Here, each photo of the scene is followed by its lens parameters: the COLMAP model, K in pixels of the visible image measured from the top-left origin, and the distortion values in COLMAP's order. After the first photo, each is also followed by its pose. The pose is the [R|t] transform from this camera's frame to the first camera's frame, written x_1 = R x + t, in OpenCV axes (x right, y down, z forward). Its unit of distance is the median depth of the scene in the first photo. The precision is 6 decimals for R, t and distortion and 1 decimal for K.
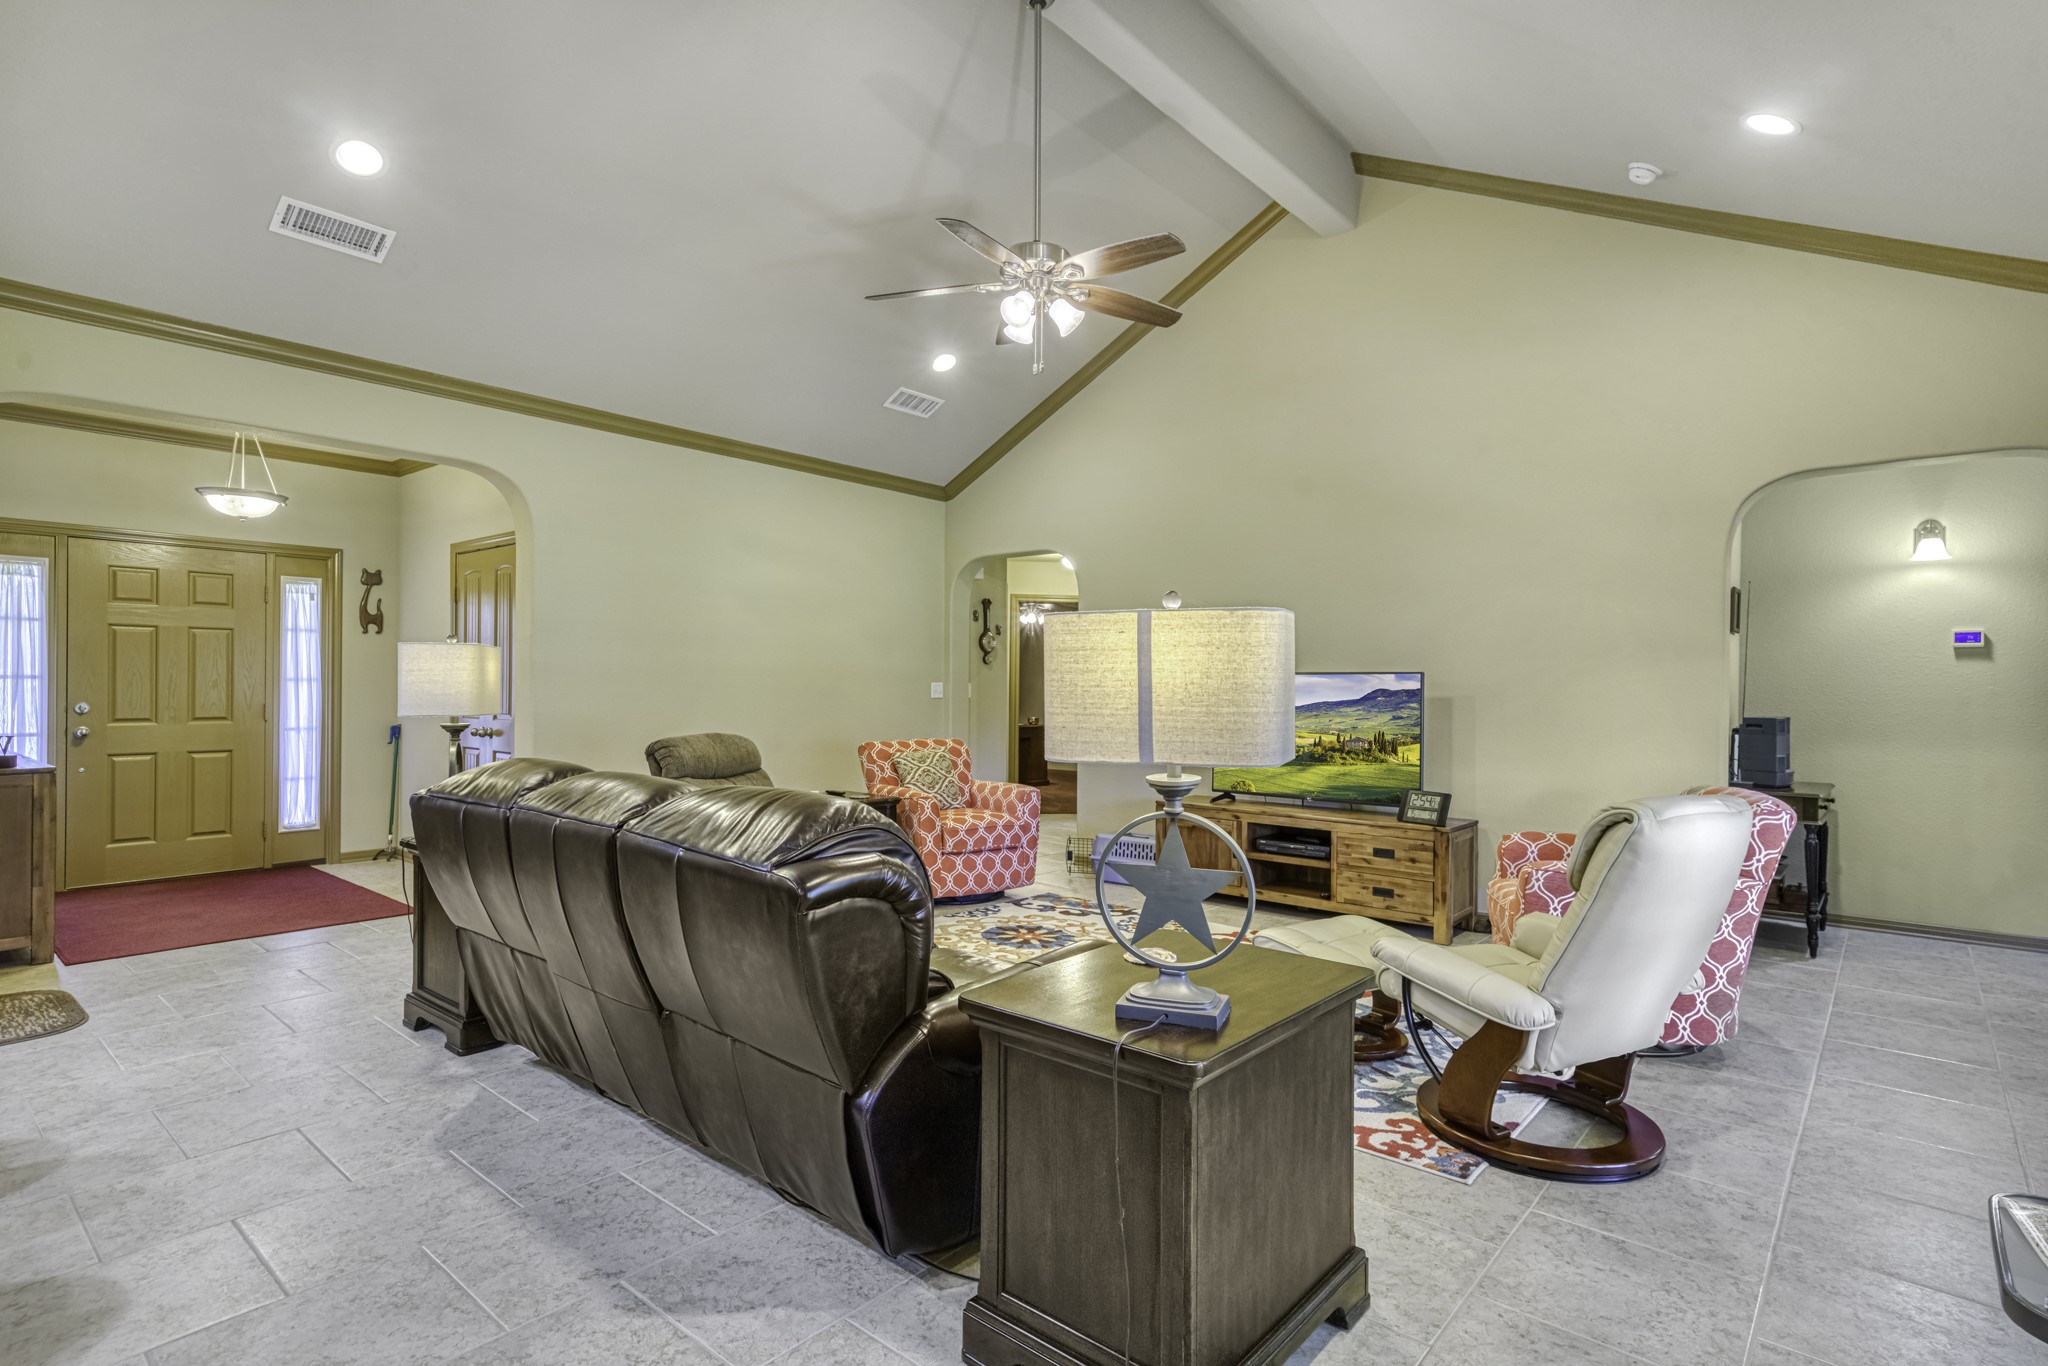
lens RADIAL K [[991.1, 0, 1063.4], [0, 991.1, 684.0], [0, 0, 1]] dist [-0.000943, 0.000293]
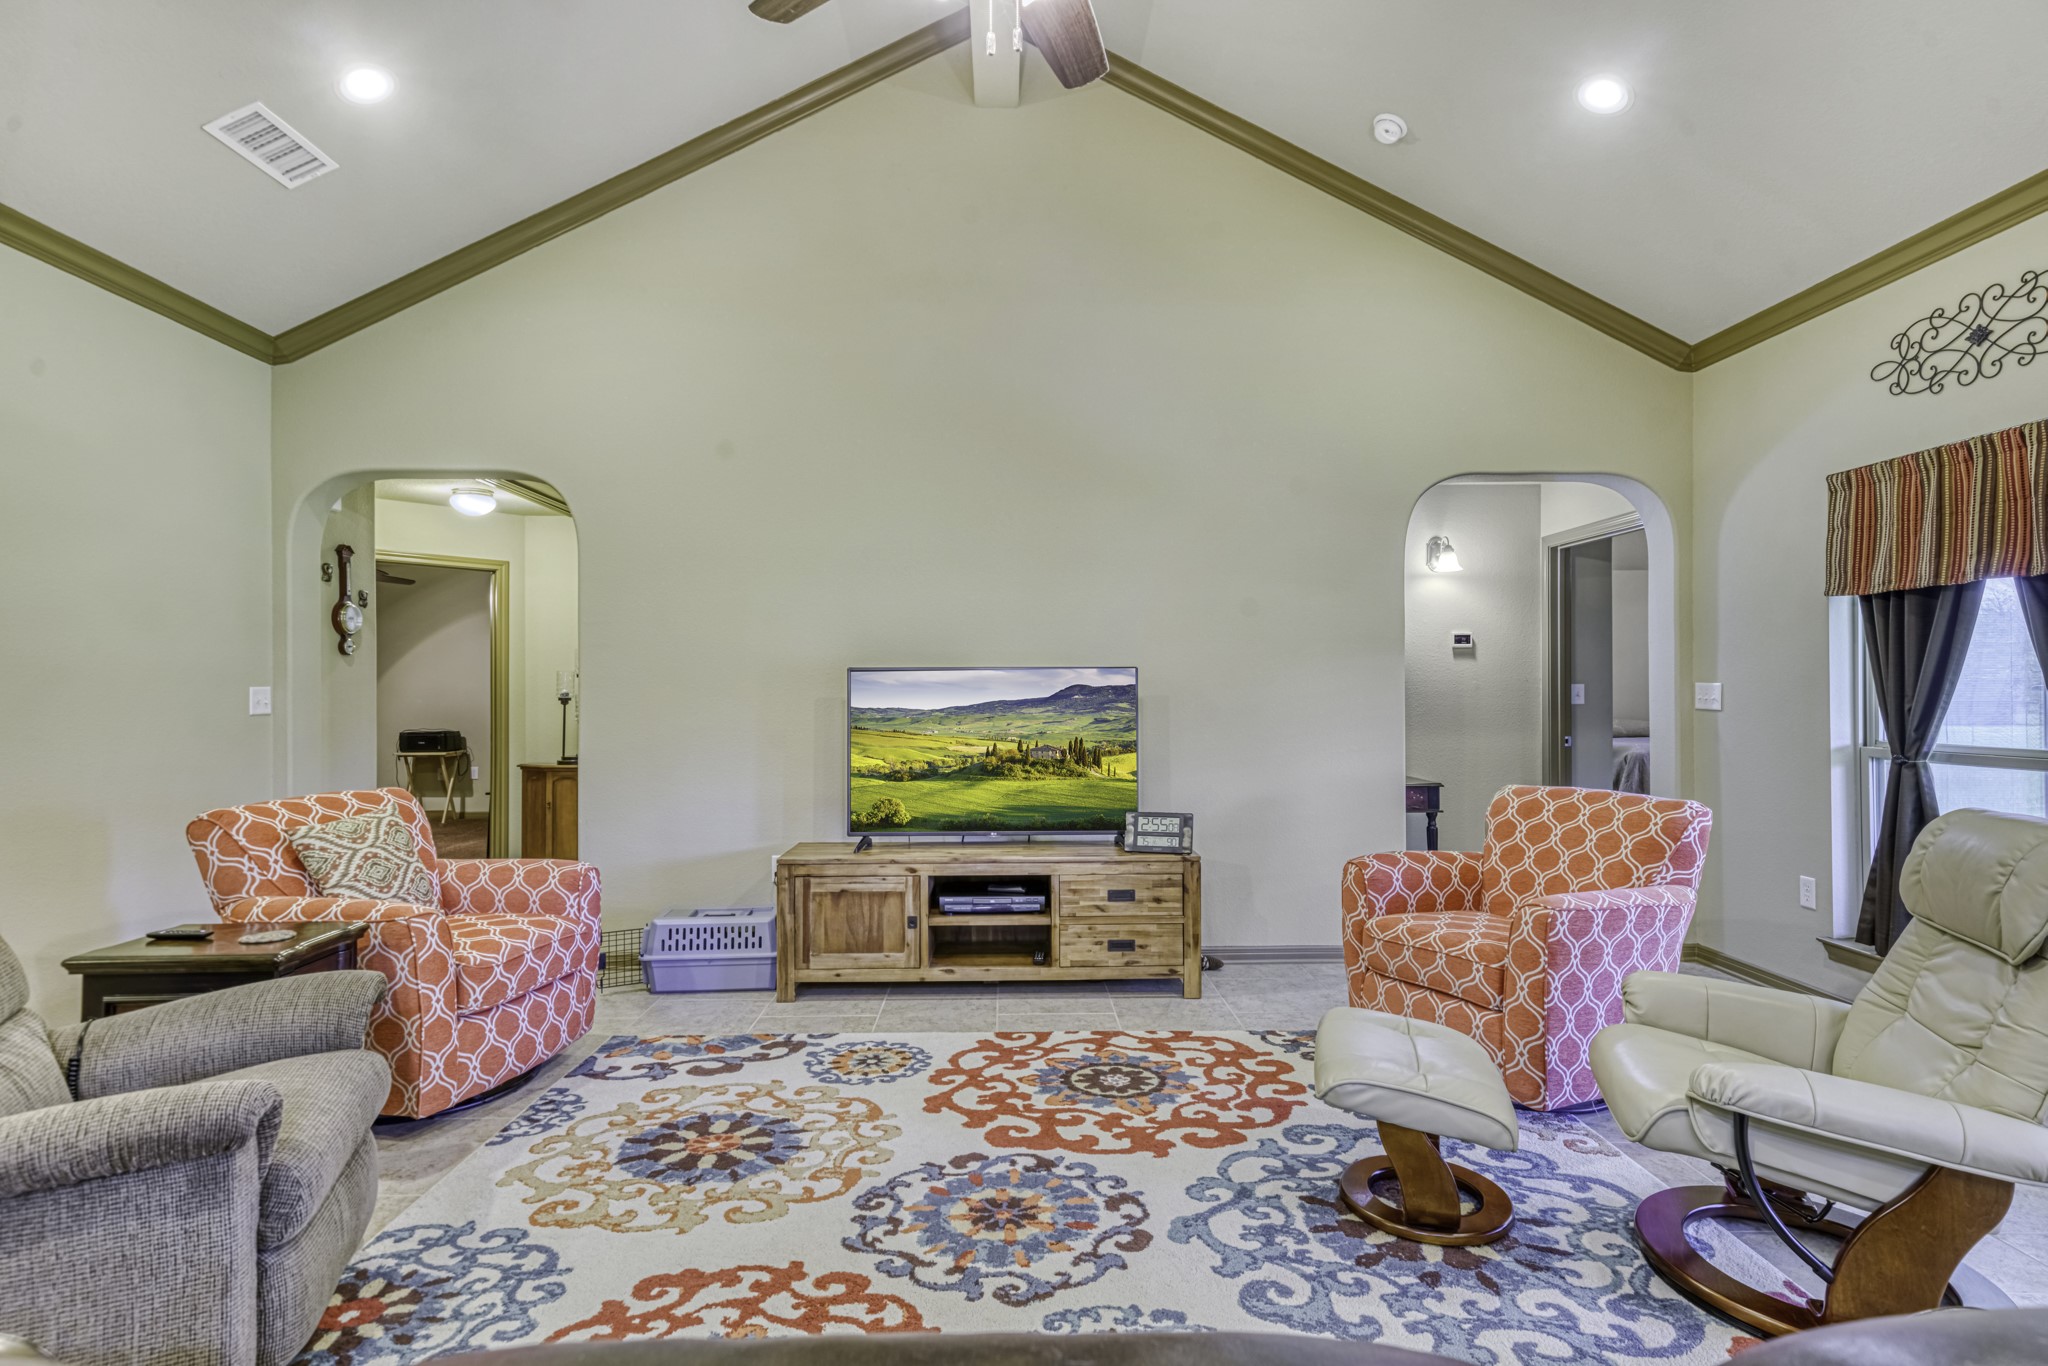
lens RADIAL K [[1008.1, 0, 1027.4], [0, 1008.1, 689.7], [0, 0, 1]] dist [0.001221, 0.001018]
pose [[0.770457, -0.015043, 0.637315, -0.228575], [0.011974, 0.999887, 0.009126, 0.000309], [-0.637380, 0.000600, 0.770550, 0.416166]]
